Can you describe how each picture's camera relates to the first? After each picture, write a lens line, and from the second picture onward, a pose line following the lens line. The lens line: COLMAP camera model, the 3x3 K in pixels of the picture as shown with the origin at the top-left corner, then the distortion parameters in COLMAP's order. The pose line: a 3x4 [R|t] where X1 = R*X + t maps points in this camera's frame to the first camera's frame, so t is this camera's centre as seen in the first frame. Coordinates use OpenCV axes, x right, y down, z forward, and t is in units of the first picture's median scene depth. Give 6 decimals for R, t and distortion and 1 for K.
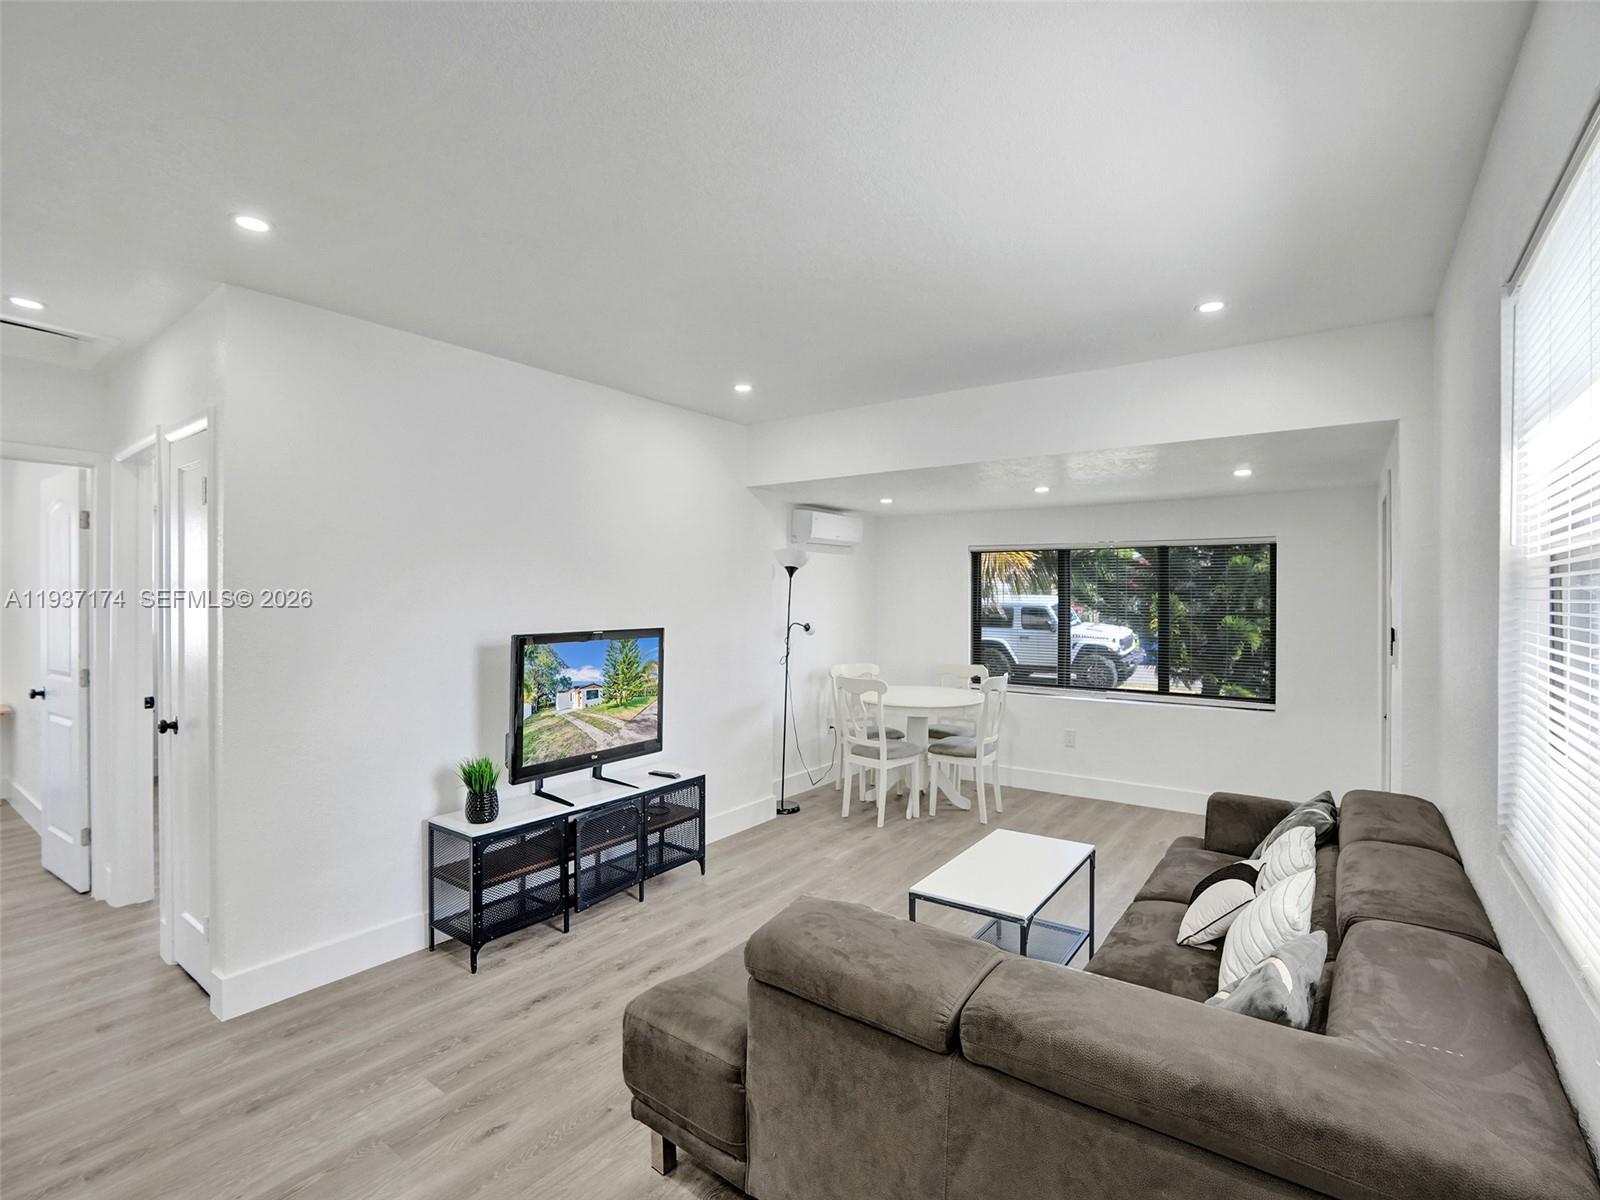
lens RADIAL K [[743.9, 0, 850.1], [0, 743.9, 580.7], [0, 0, 1]] dist [-0.015700, 0.000580]
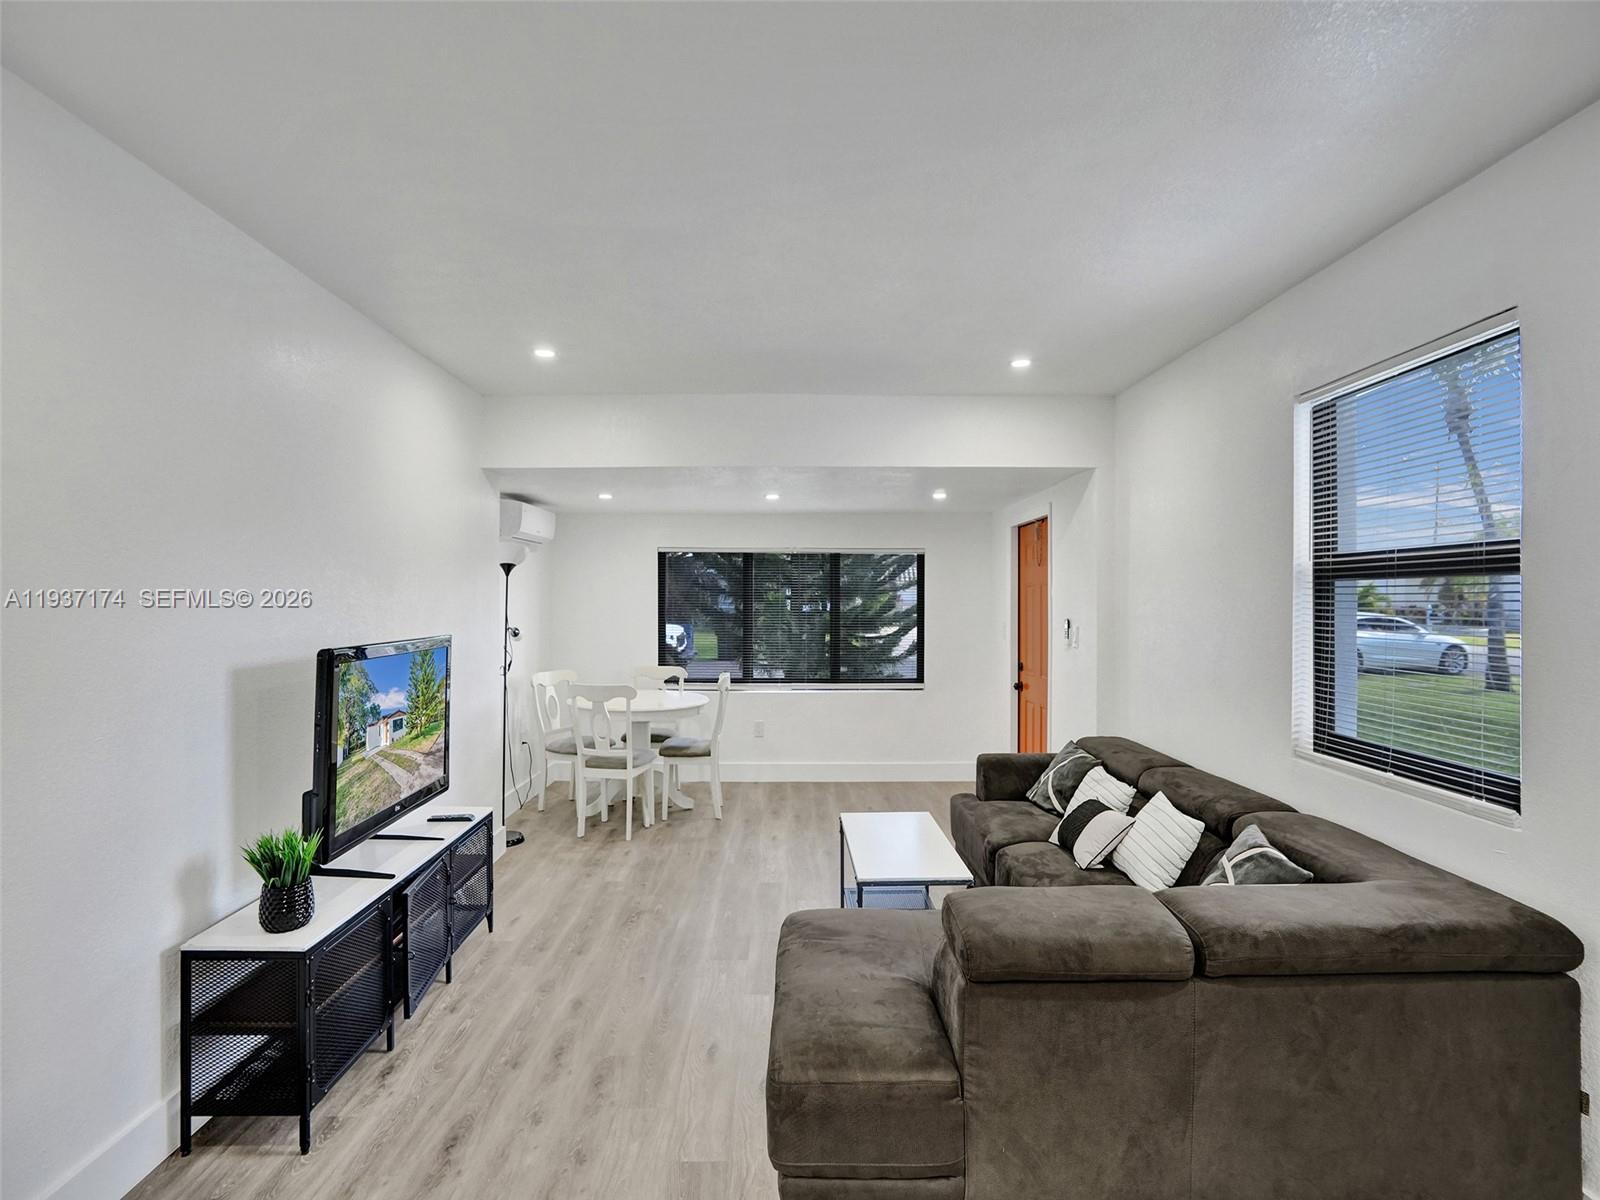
lens RADIAL K [[731.4, 0, 738.6], [0, 731.4, 593.3], [0, 0, 1]] dist [-0.000142, 0.000456]
pose [[0.826339, 0.003487, 0.563163, -0.463642], [-0.007629, 0.999958, 0.005003, 0.013474], [-0.563122, -0.008430, 0.826331, 0.190273]]
